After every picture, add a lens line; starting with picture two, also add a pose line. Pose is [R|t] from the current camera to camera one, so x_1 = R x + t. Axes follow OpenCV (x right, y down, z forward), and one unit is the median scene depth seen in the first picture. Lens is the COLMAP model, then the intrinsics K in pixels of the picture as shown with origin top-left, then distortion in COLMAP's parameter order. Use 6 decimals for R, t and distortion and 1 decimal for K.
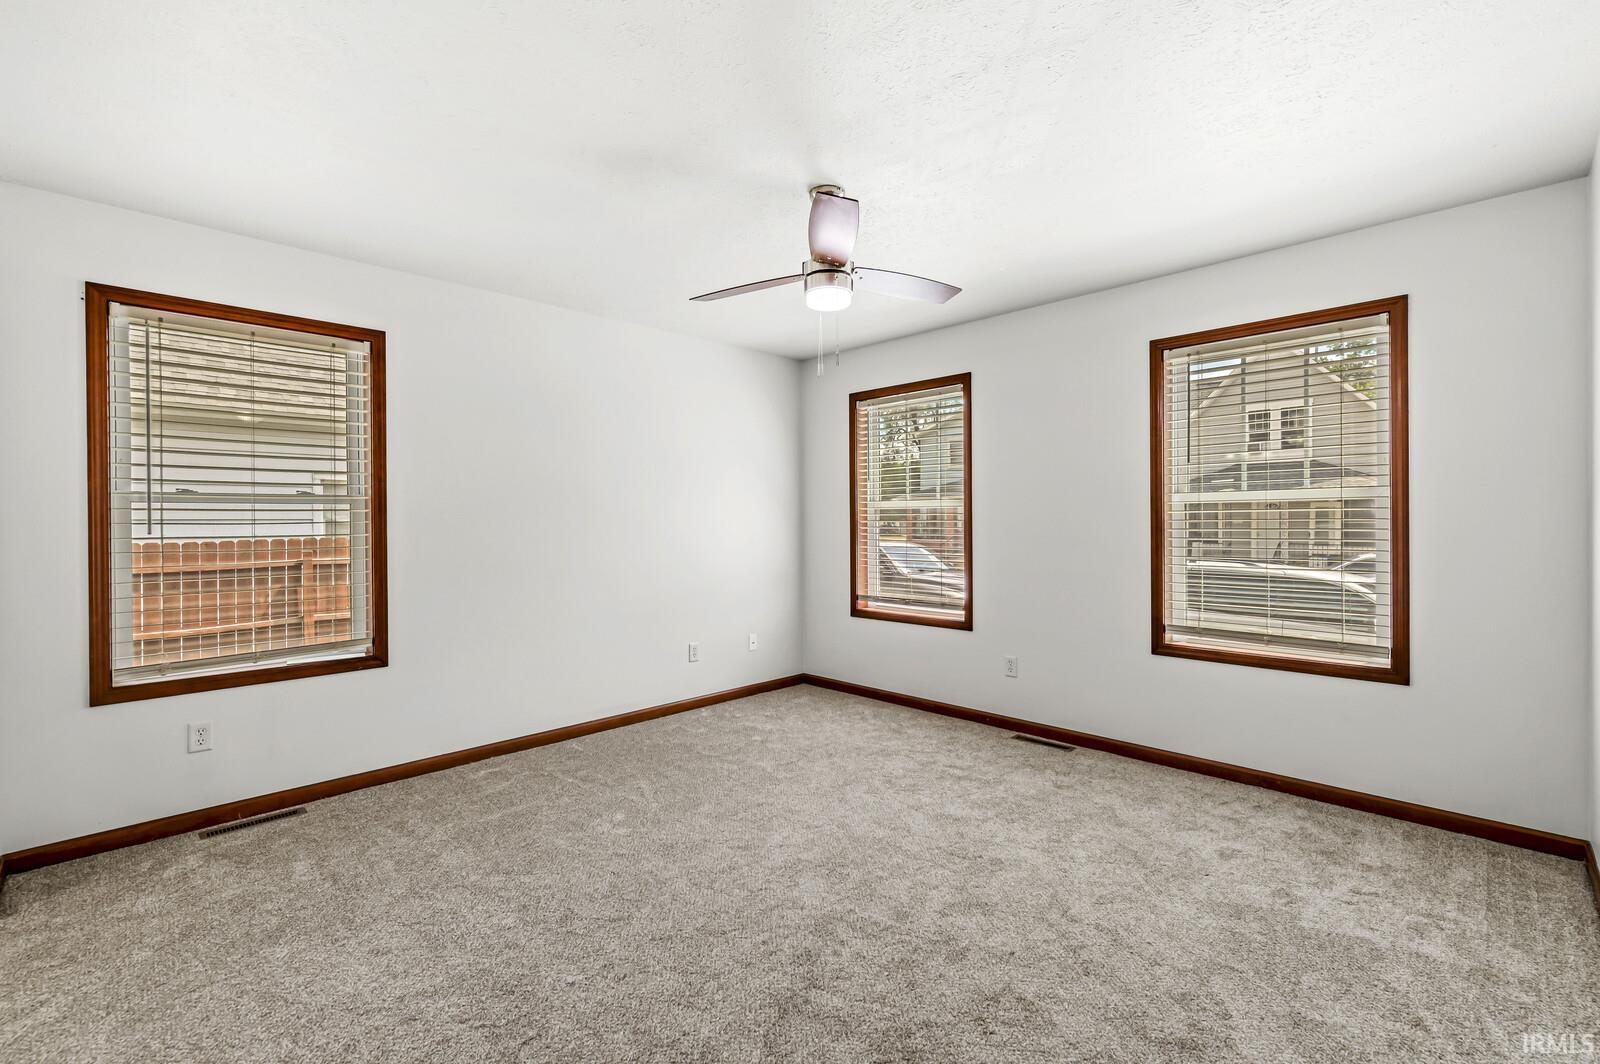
lens RADIAL K [[692.9, 0, 793.5], [0, 692.9, 530.6], [0, 0, 1]] dist [0.003312, -0.000072]
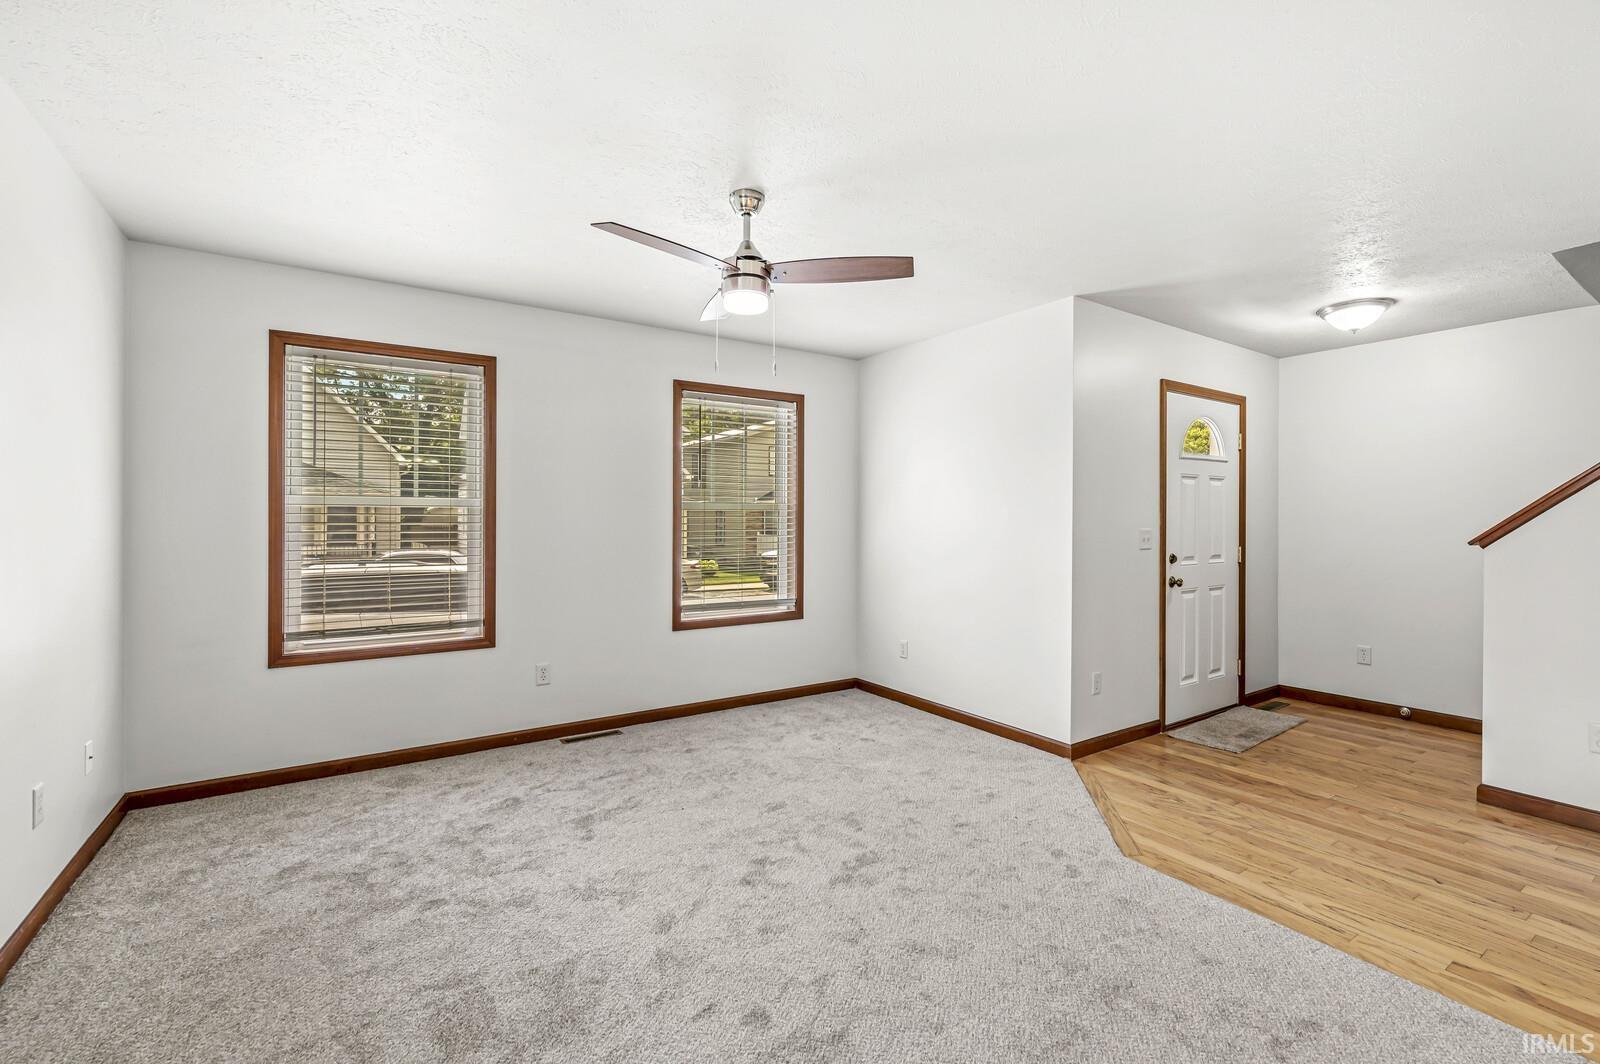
lens RADIAL K [[692.9, 0, 811.0], [0, 692.9, 516.2], [0, 0, 1]] dist [0.003312, -0.000072]
pose [[0.187829, 0.014065, 0.982101, -0.658108], [0.013918, 0.999759, -0.016979, -0.003442], [-0.982103, 0.016858, 0.187588, 0.517165]]
